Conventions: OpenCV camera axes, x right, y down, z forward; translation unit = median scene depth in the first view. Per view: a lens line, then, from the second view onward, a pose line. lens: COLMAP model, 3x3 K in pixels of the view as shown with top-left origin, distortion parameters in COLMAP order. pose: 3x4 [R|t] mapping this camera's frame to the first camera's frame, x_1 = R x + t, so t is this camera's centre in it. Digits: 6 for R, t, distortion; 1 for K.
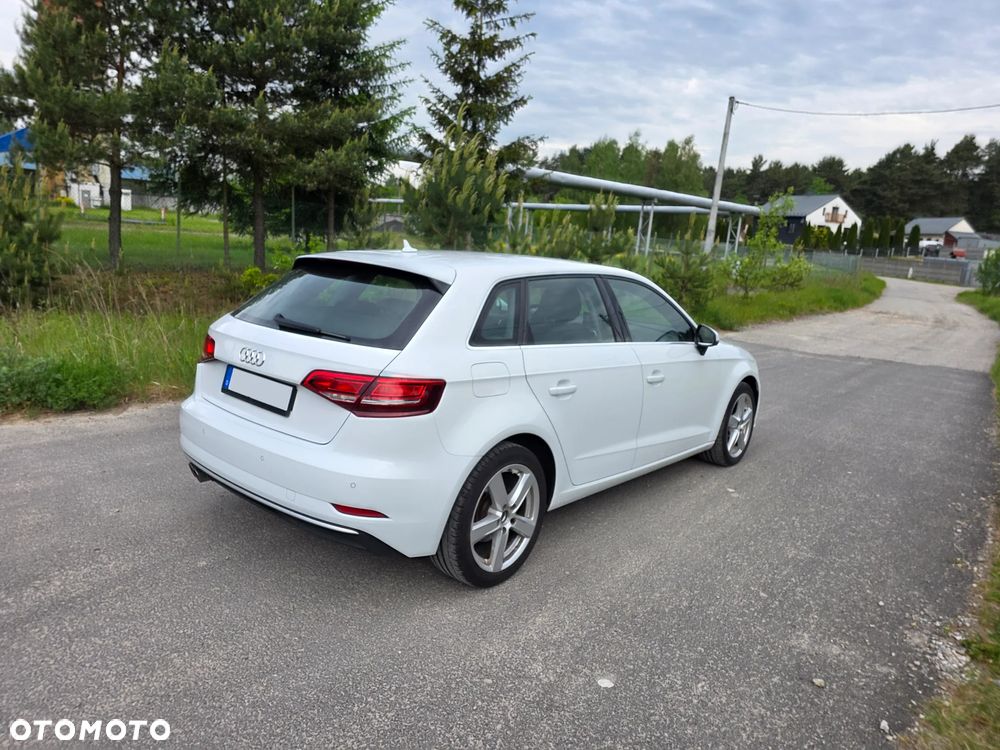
lens RADIAL K [[668.3, 0, 511.0], [0, 668.3, 369.8], [0, 0, 1]] dist [0.089625, -0.083874]
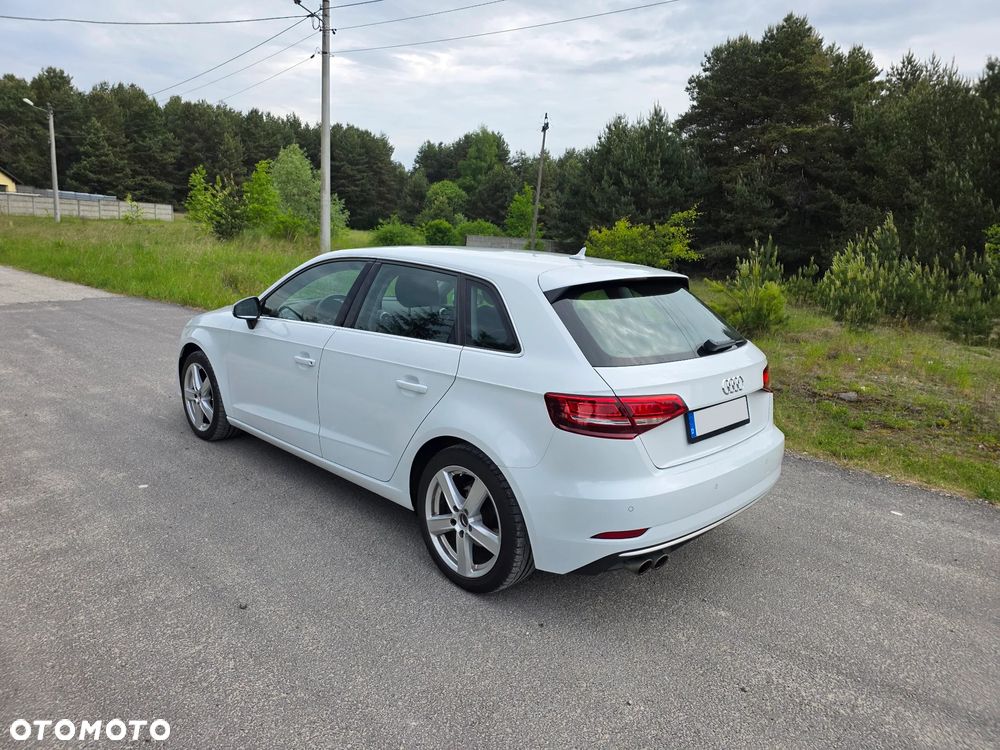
lens RADIAL K [[667.0, 0, 487.9], [0, 667.0, 368.8], [0, 0, 1]] dist [0.074753, -0.068556]
pose [[0.079286, -0.270911, 0.959334, -0.337180], [0.138076, 0.956071, 0.258578, -0.086641], [-0.987243, 0.111959, 0.113209, 0.308131]]
